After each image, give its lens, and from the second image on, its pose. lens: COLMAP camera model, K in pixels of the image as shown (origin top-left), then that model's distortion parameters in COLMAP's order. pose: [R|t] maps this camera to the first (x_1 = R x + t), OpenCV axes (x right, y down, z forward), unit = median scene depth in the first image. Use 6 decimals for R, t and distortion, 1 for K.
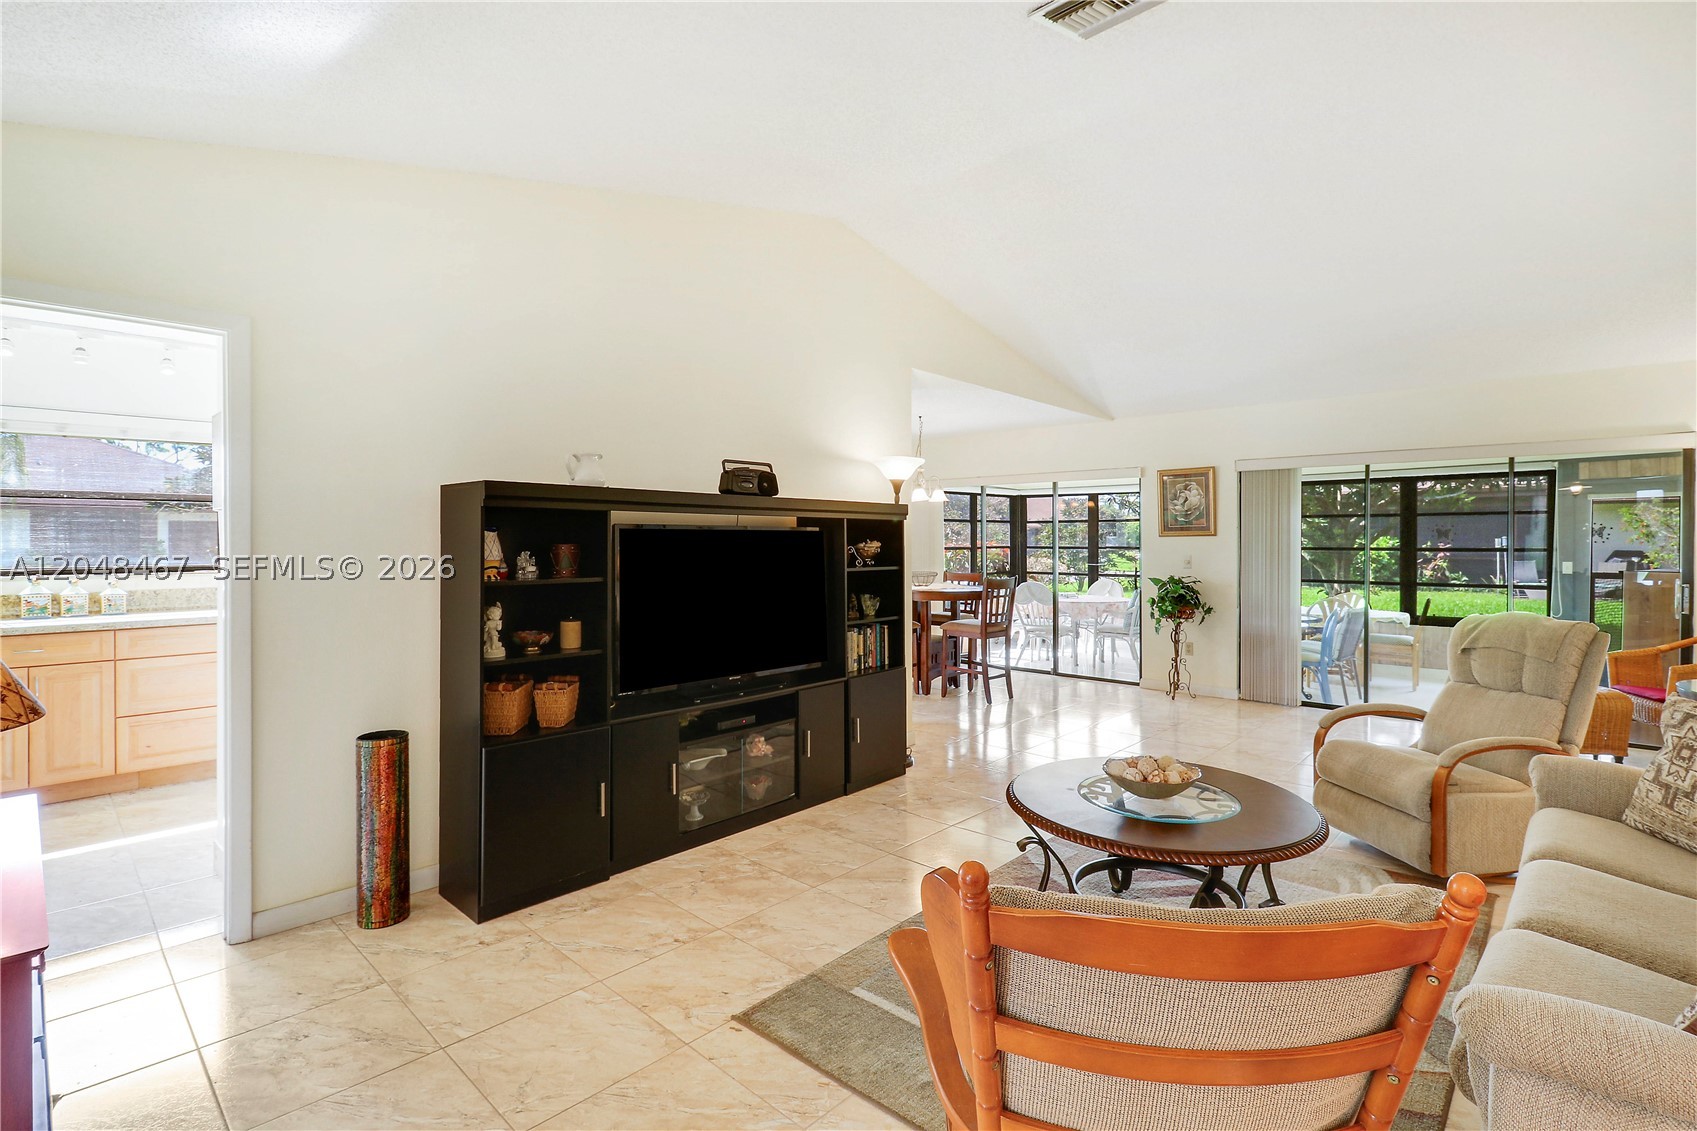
lens RADIAL K [[798.5, 0, 871.2], [0, 798.5, 548.9], [0, 0, 1]] dist [-0.002313, -0.006583]
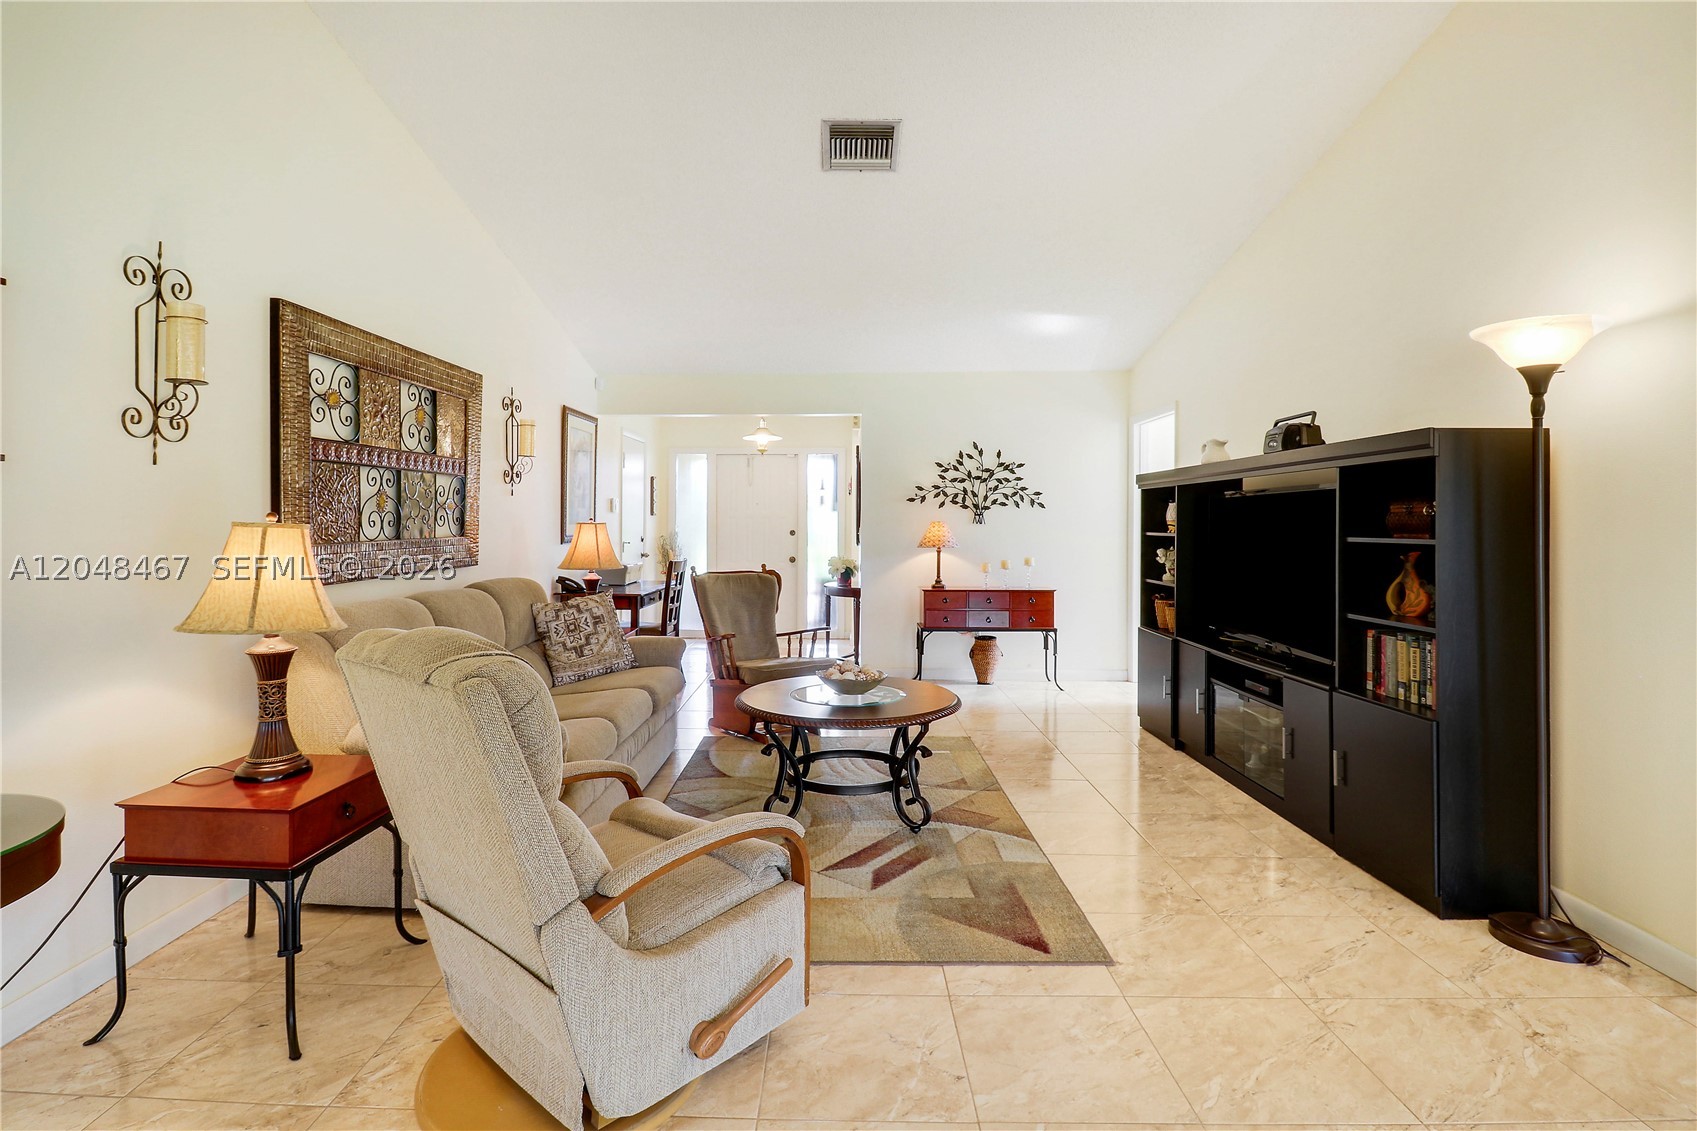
lens RADIAL K [[798.5, 0, 830.5], [0, 798.5, 525.9], [0, 0, 1]] dist [-0.002313, -0.006583]
pose [[-0.747666, 0.002235, -0.664072, 0.483024], [-0.003439, 0.999968, 0.007238, 0.006869], [0.664066, 0.007696, -0.747634, 0.758740]]
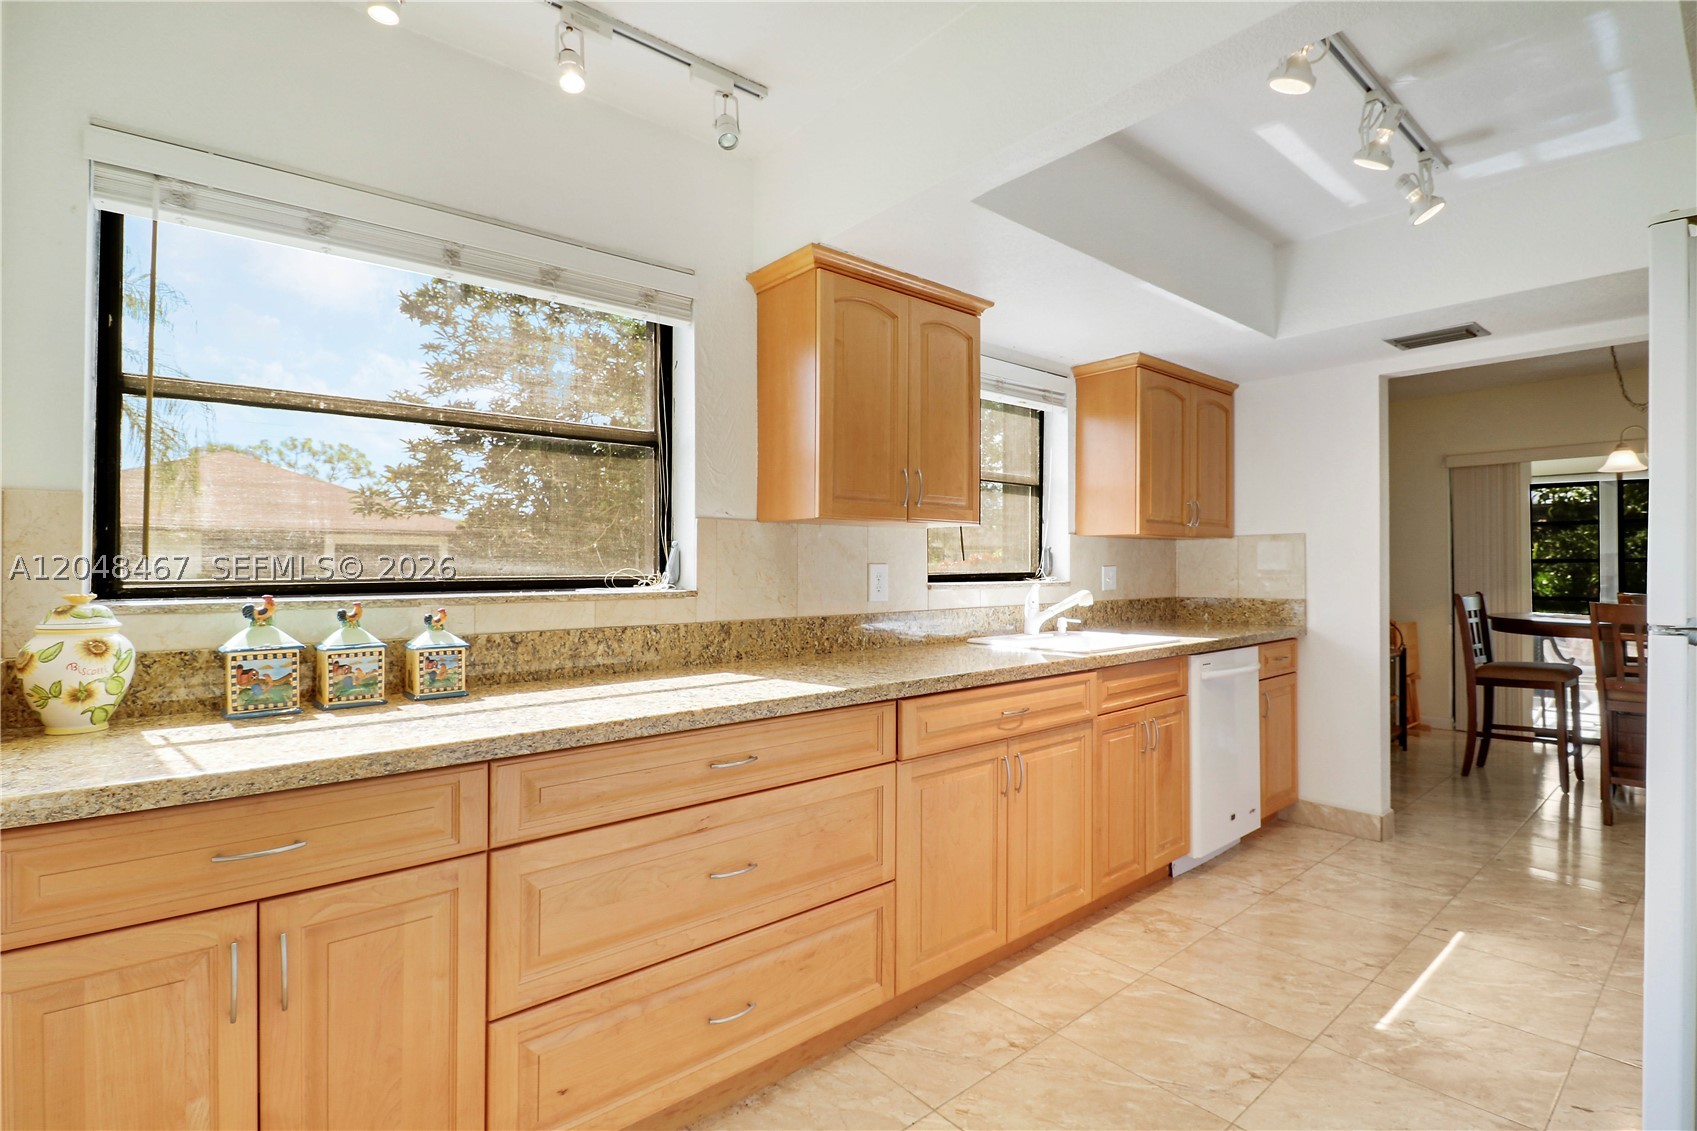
lens RADIAL K [[798.5, 0, 887.9], [0, 798.5, 556.6], [0, 0, 1]] dist [-0.002313, -0.006583]
pose [[0.996662, -0.003256, -0.081575, -0.473346], [0.001802, 0.999838, -0.017897, 0.014117], [0.081620, 0.017690, 0.996507, 0.421784]]
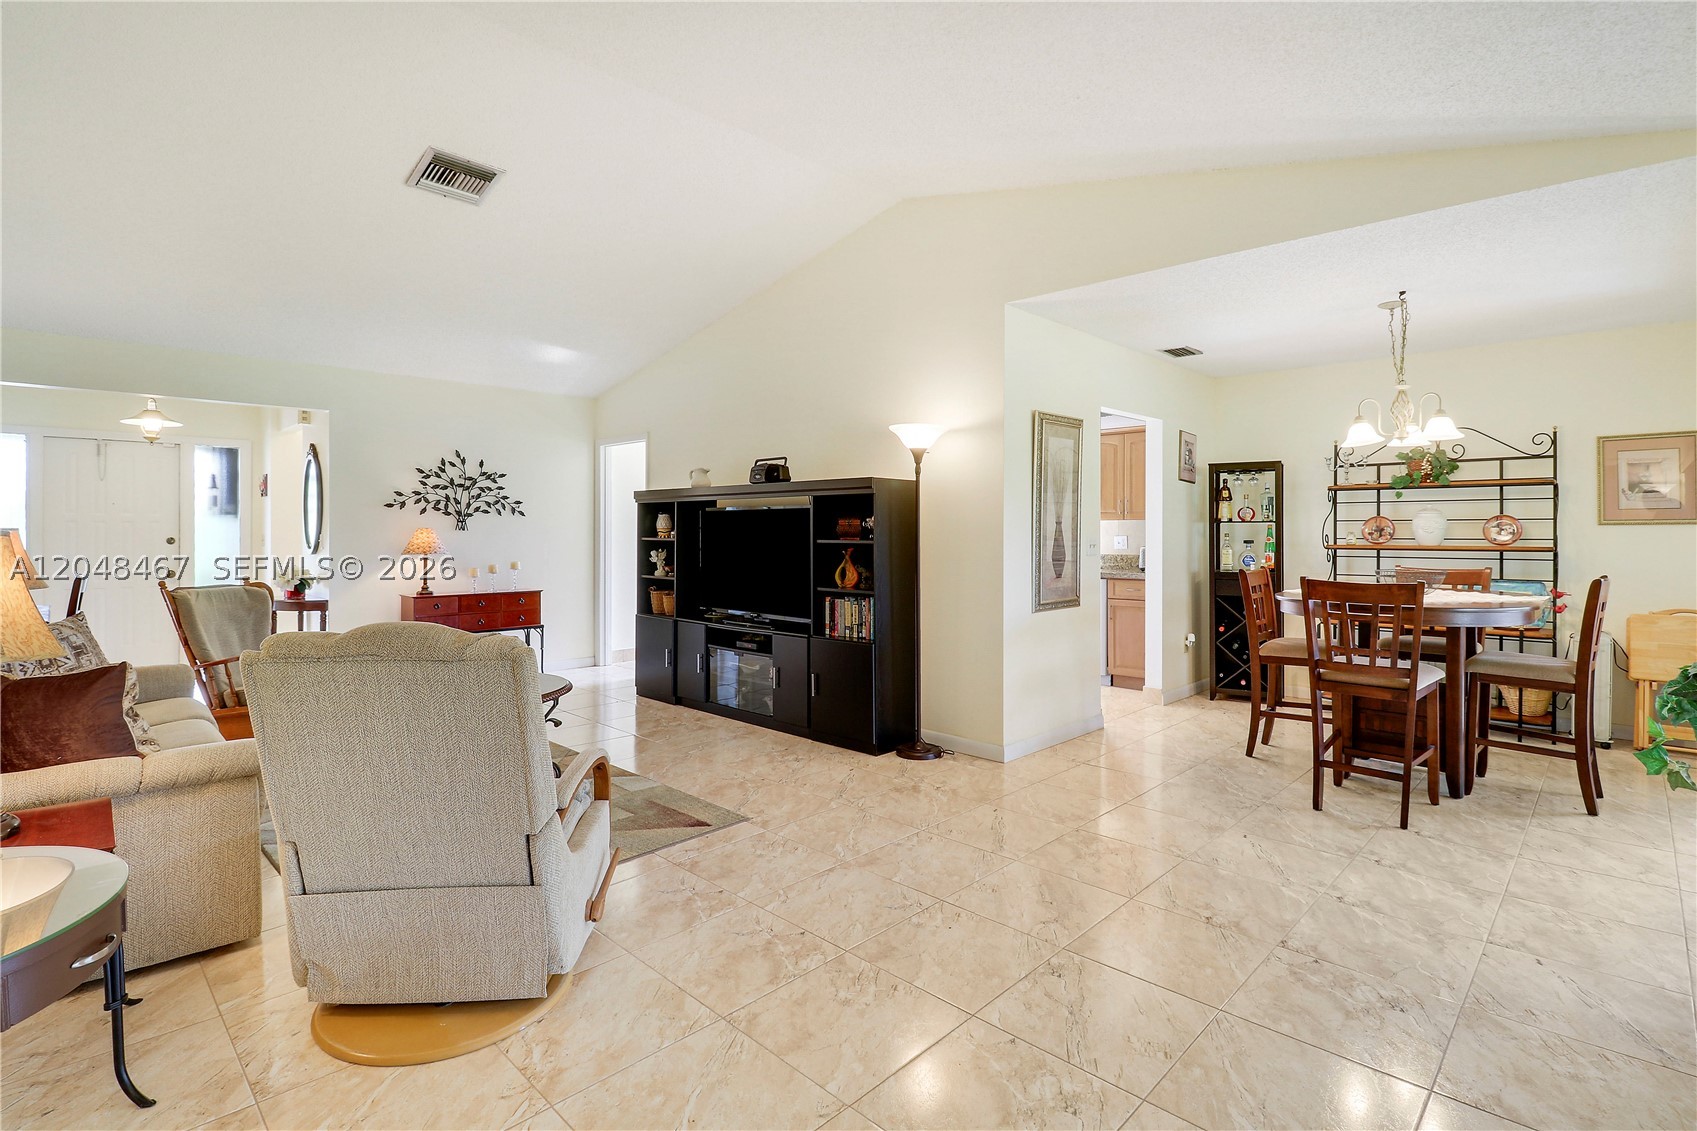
lens RADIAL K [[798.5, 0, 844.0], [0, 798.5, 524.6], [0, 0, 1]] dist [-0.002313, -0.006583]
pose [[-0.031658, -0.006865, -0.999475, 0.681947], [-0.008042, 0.999946, -0.006614, 0.006242], [0.999466, 0.007829, -0.031711, 0.665719]]
